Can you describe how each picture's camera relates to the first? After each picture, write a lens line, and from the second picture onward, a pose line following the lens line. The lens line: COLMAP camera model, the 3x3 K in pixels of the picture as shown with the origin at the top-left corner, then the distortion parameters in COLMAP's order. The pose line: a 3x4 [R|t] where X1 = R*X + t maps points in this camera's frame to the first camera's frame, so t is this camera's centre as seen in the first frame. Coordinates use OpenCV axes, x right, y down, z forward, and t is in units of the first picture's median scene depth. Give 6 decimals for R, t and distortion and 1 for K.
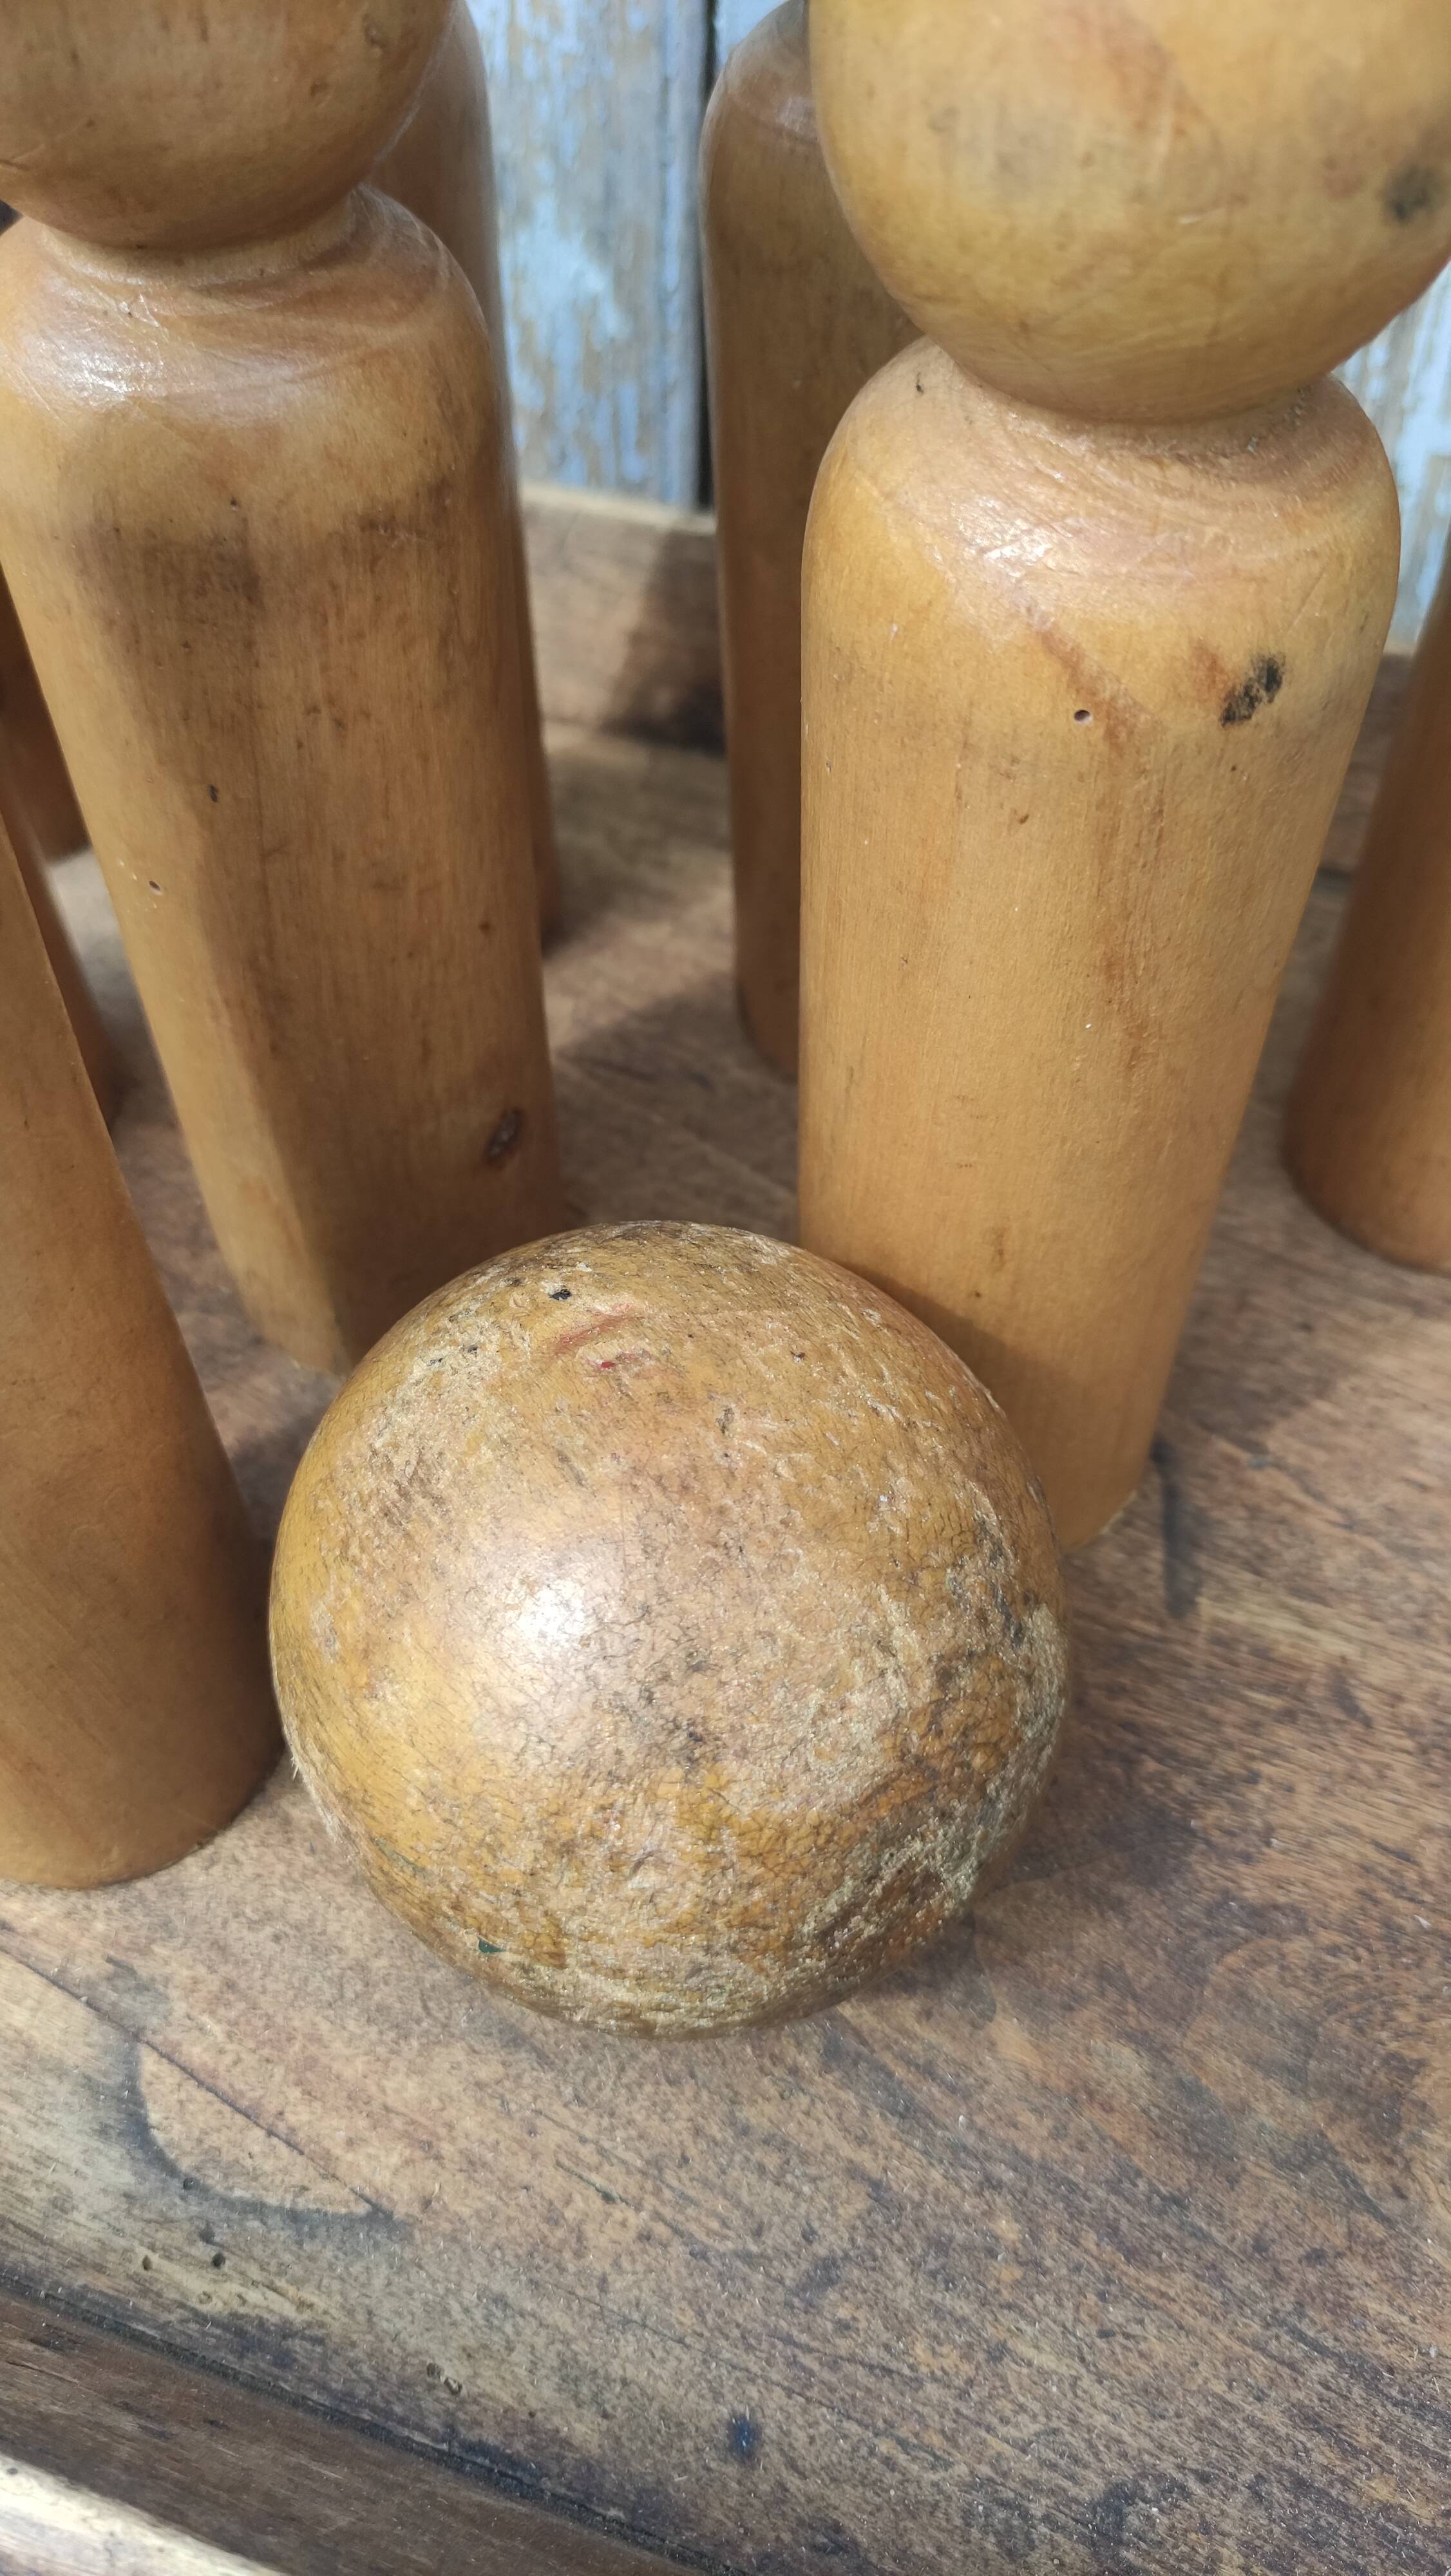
lens RADIAL K [[1937.5, 0, 720.1], [0, 1937.5, 1256.2], [0, 0, 1]] dist [0.021960, -0.026958]
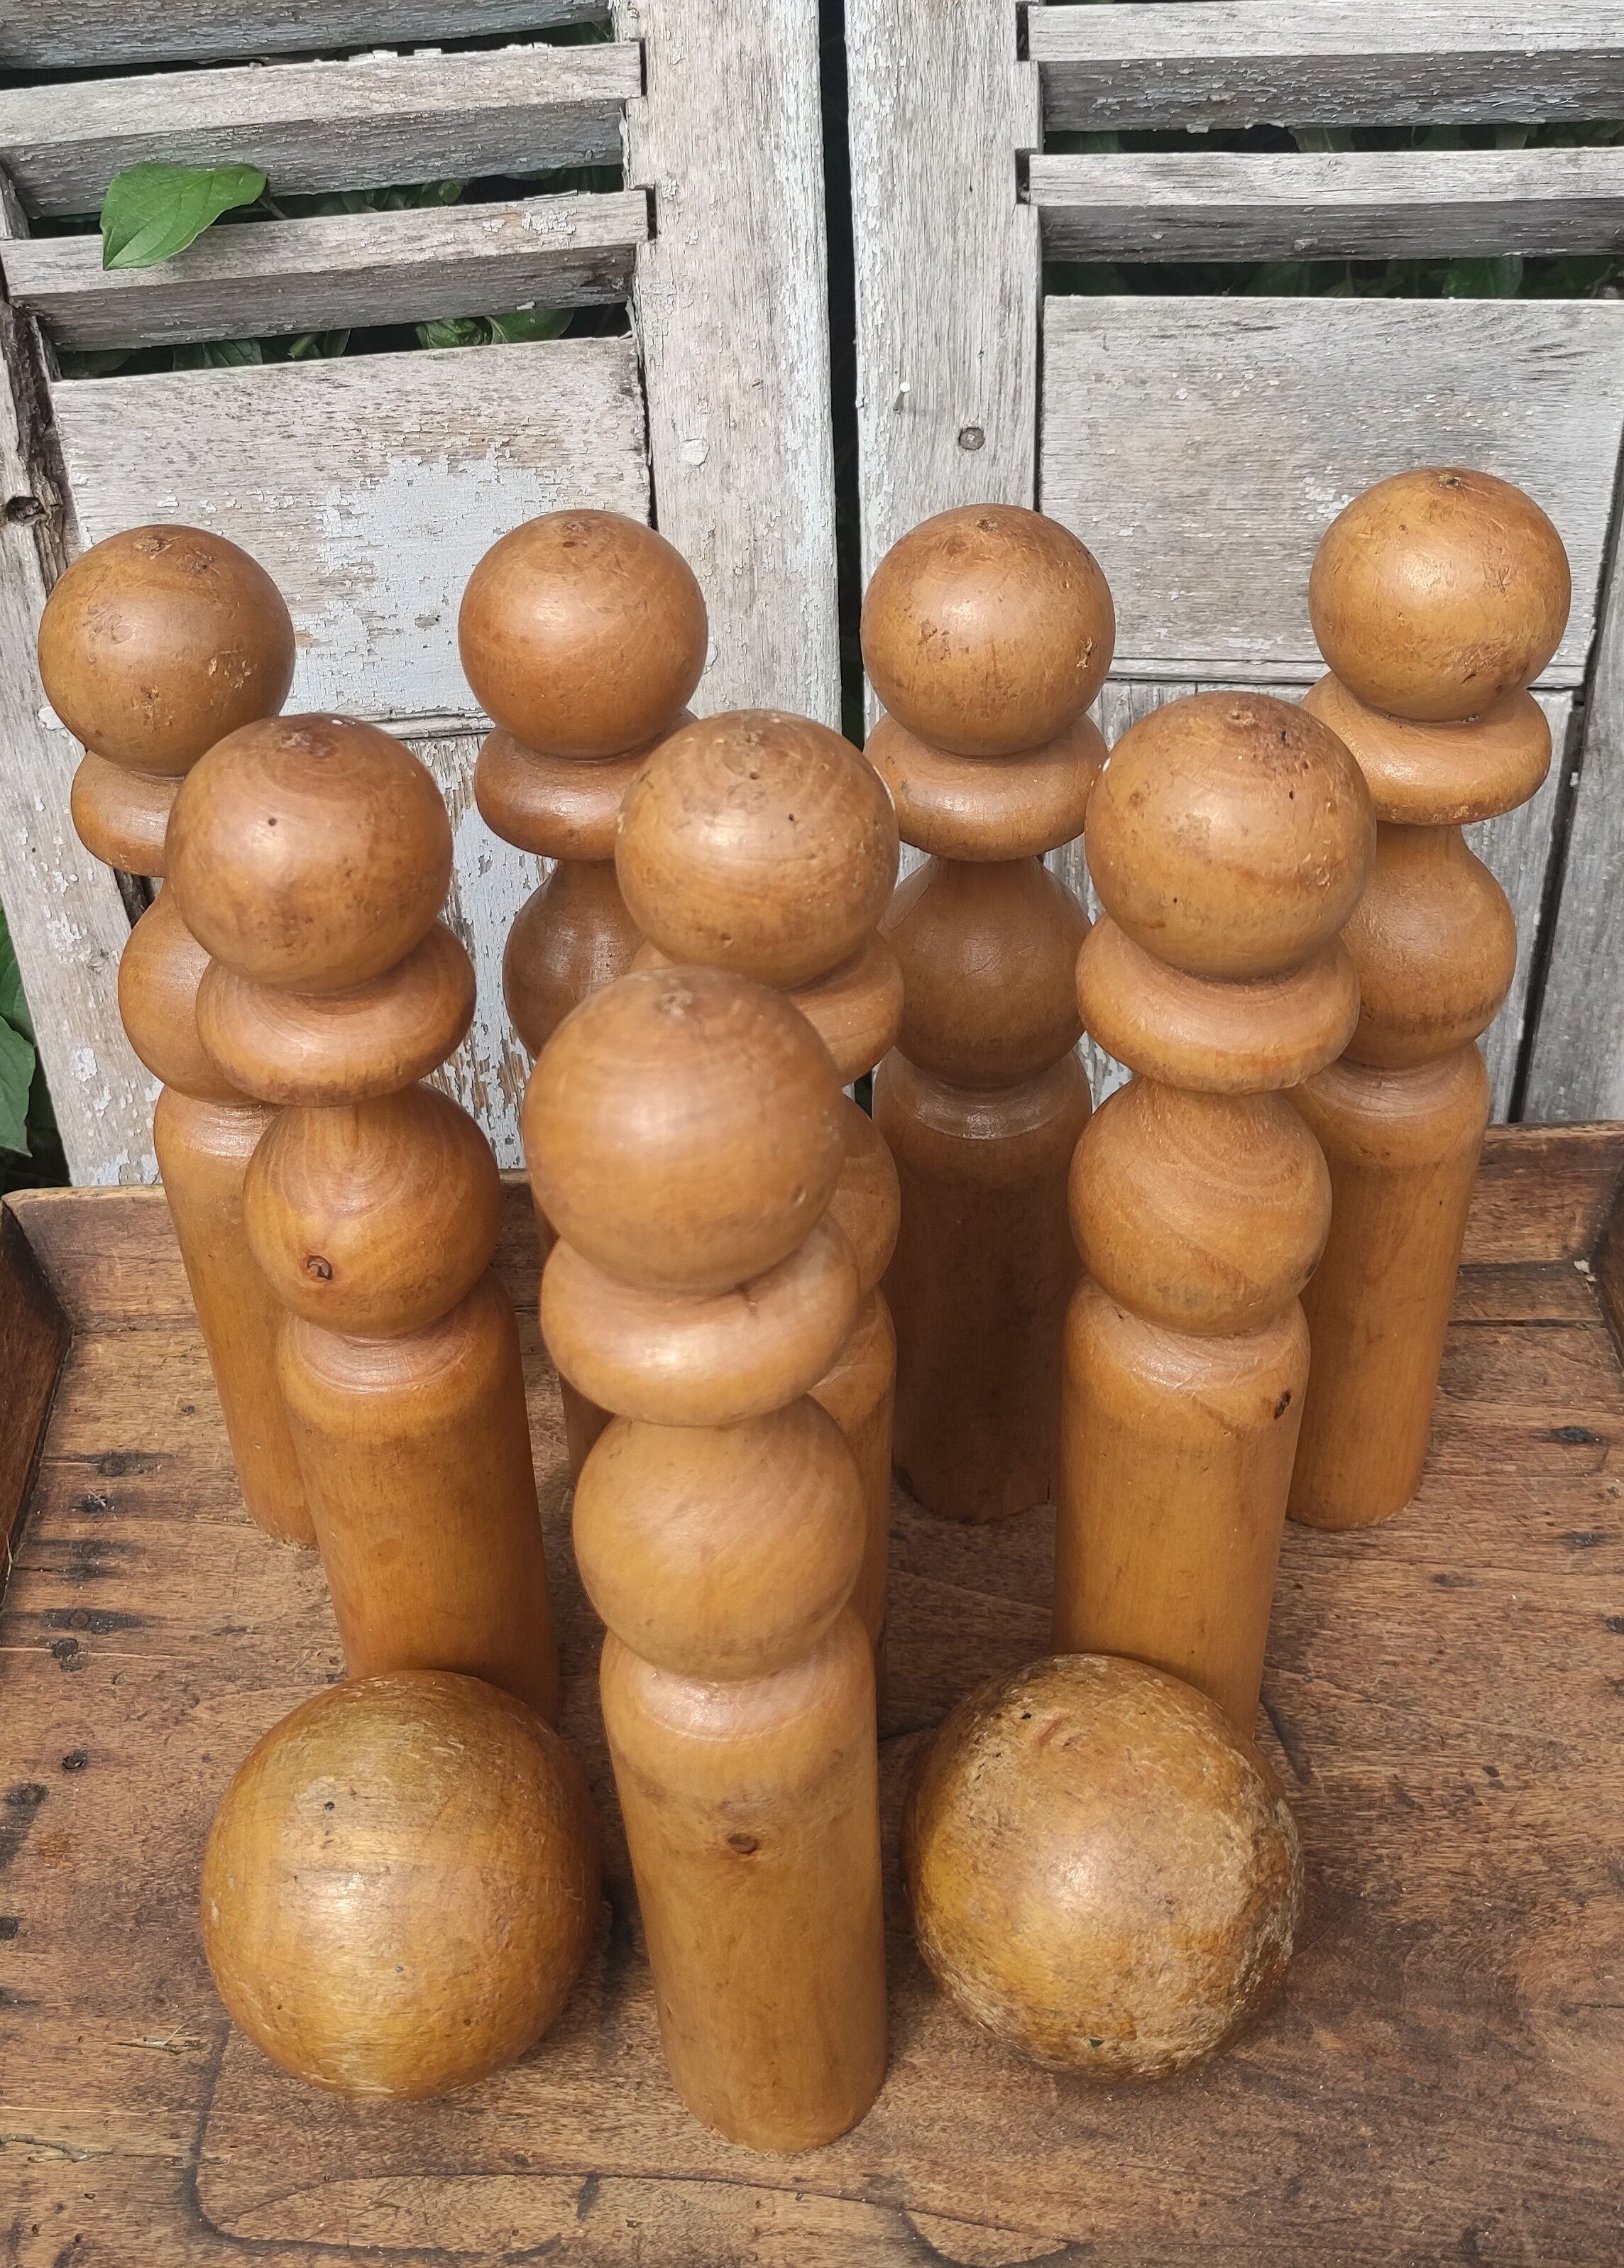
lens RADIAL K [[2410.5, 0, 723.5], [0, 2410.5, 833.4], [0, 0, 1]] dist [0.037144, 0.000000]
pose [[0.941349, -0.228422, 0.248365, -0.771191], [0.280324, 0.939096, -0.198790, -0.421456], [-0.187831, 0.256753, 0.948049, -1.545237]]
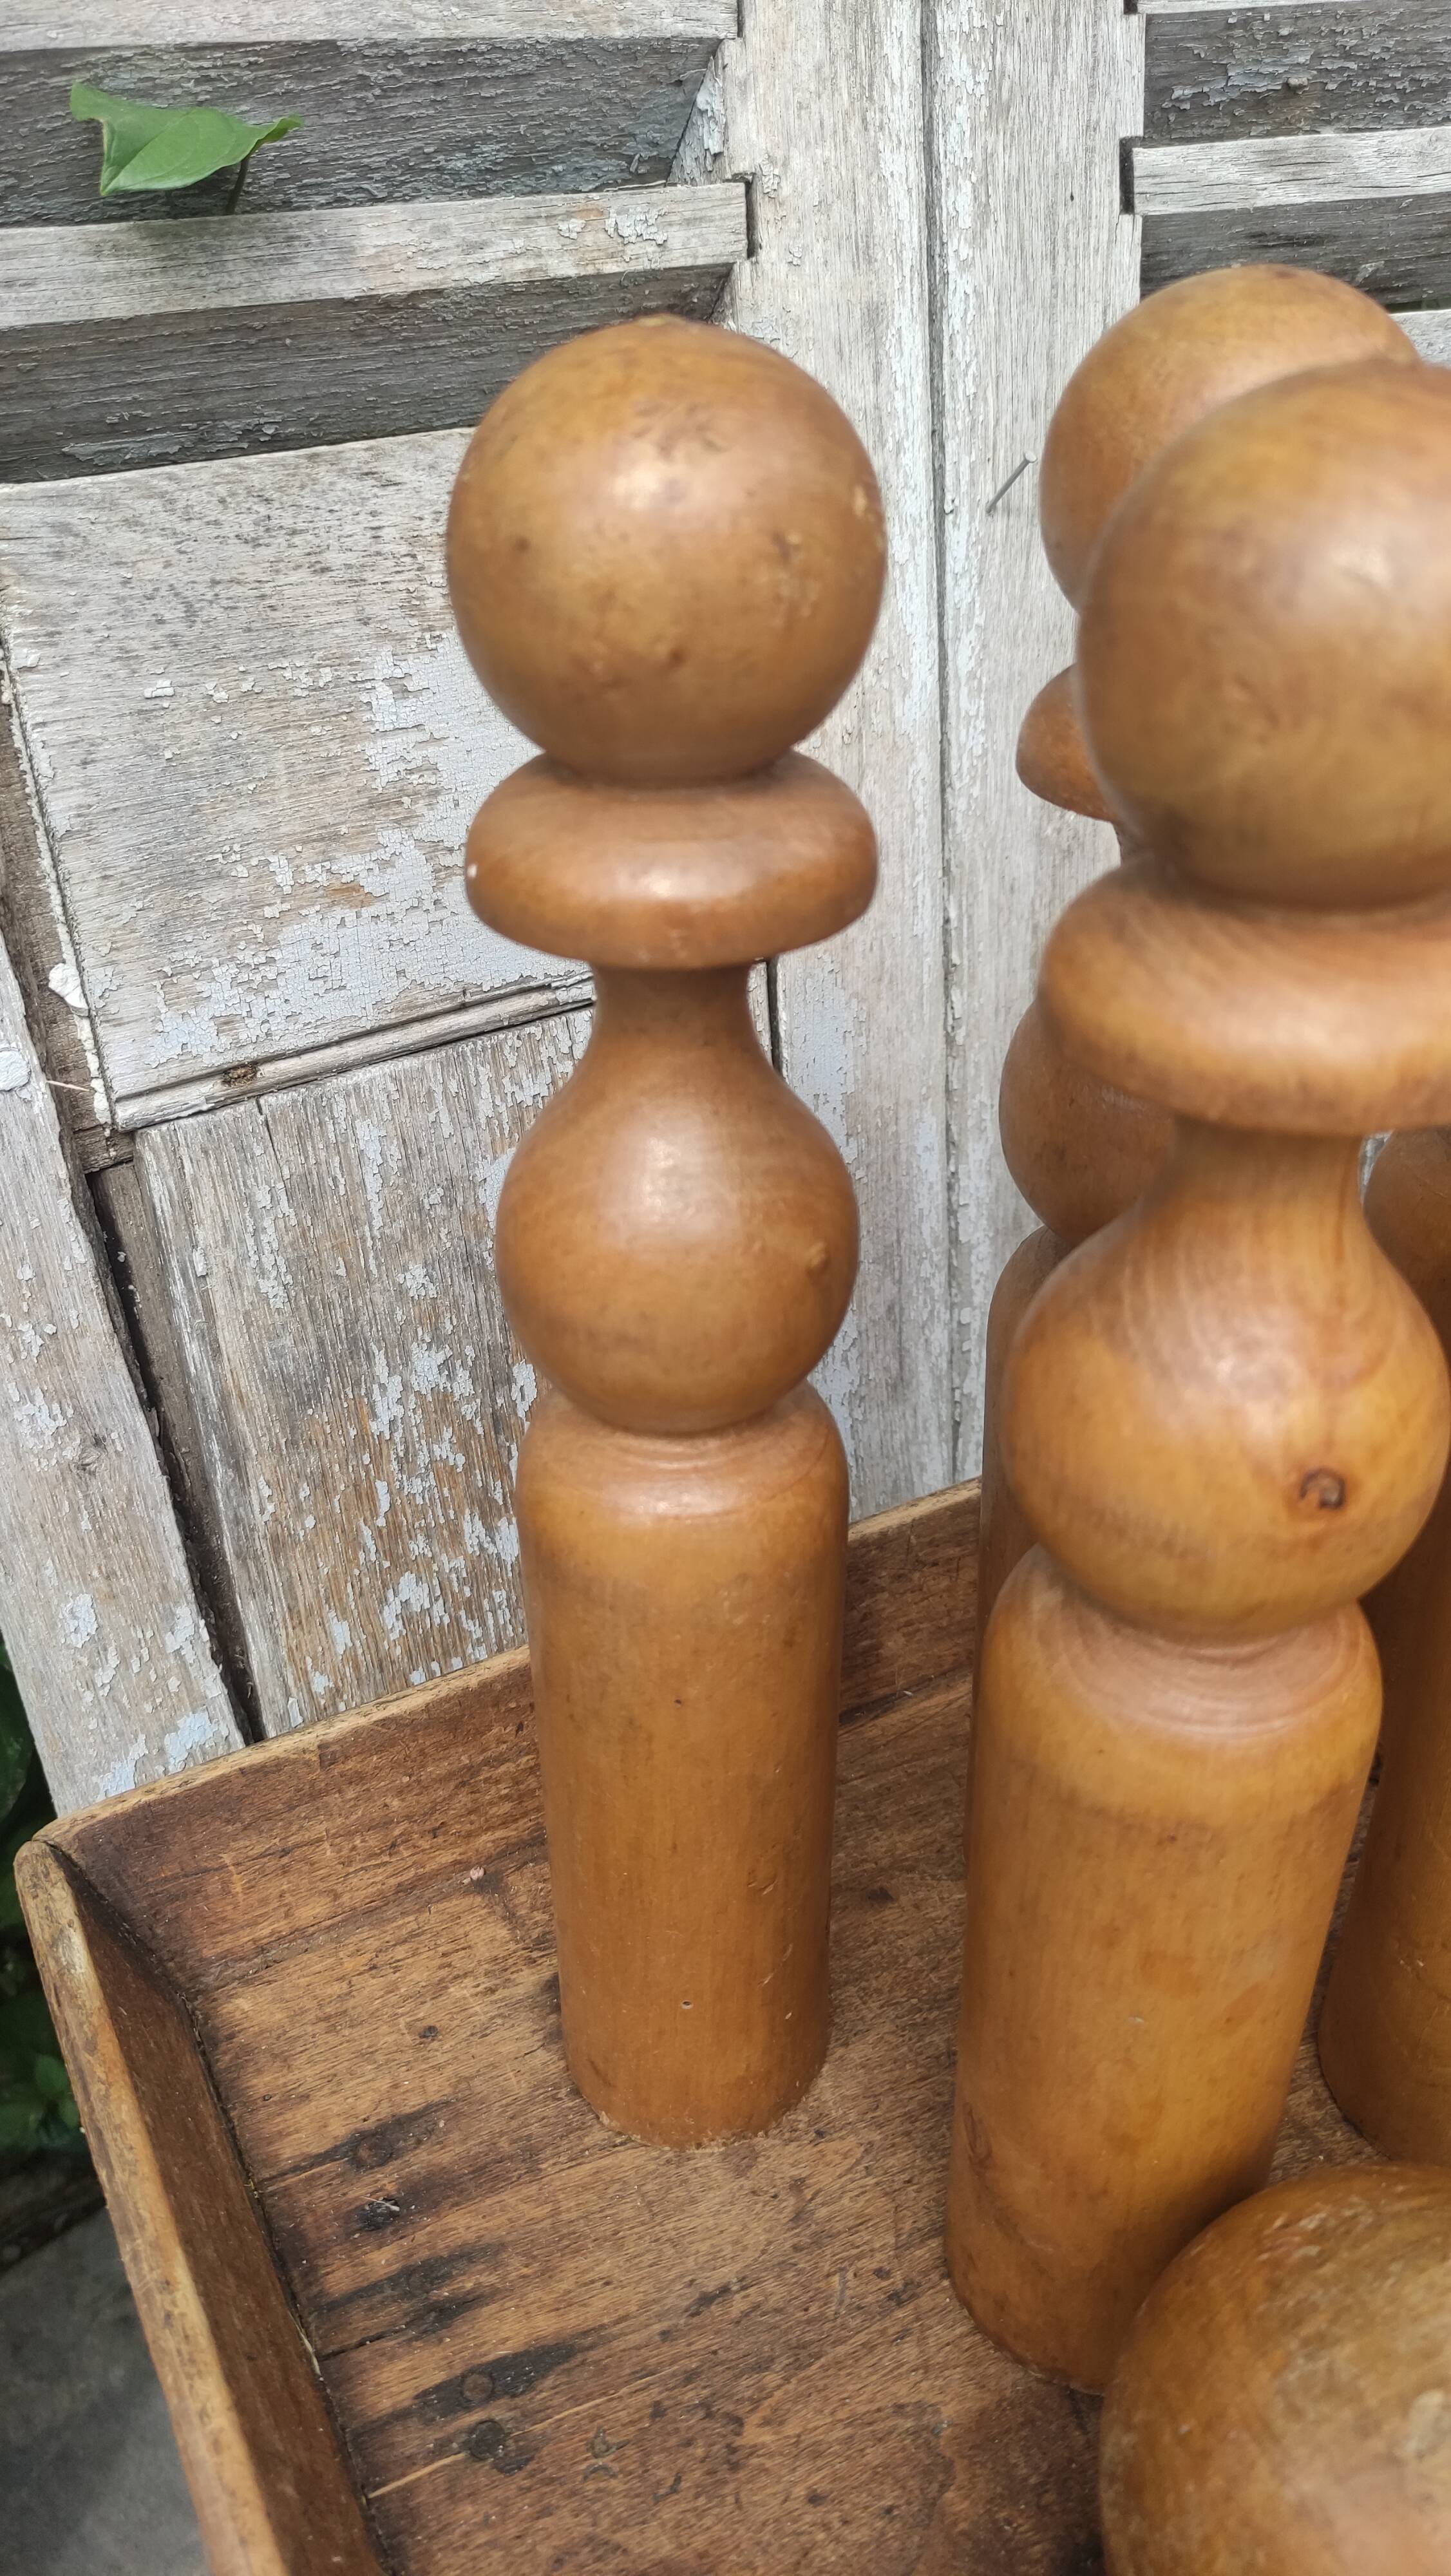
lens RADIAL K [[1937.5, 0, 705.7], [0, 1937.5, 1300.8], [0, 0, 1]] dist [0.021960, -0.026958]
pose [[0.684817, -0.400031, 0.609098, -1.462307], [0.571140, 0.813757, -0.107698, -0.752437], [-0.452575, 0.421634, 0.785748, 0.073777]]
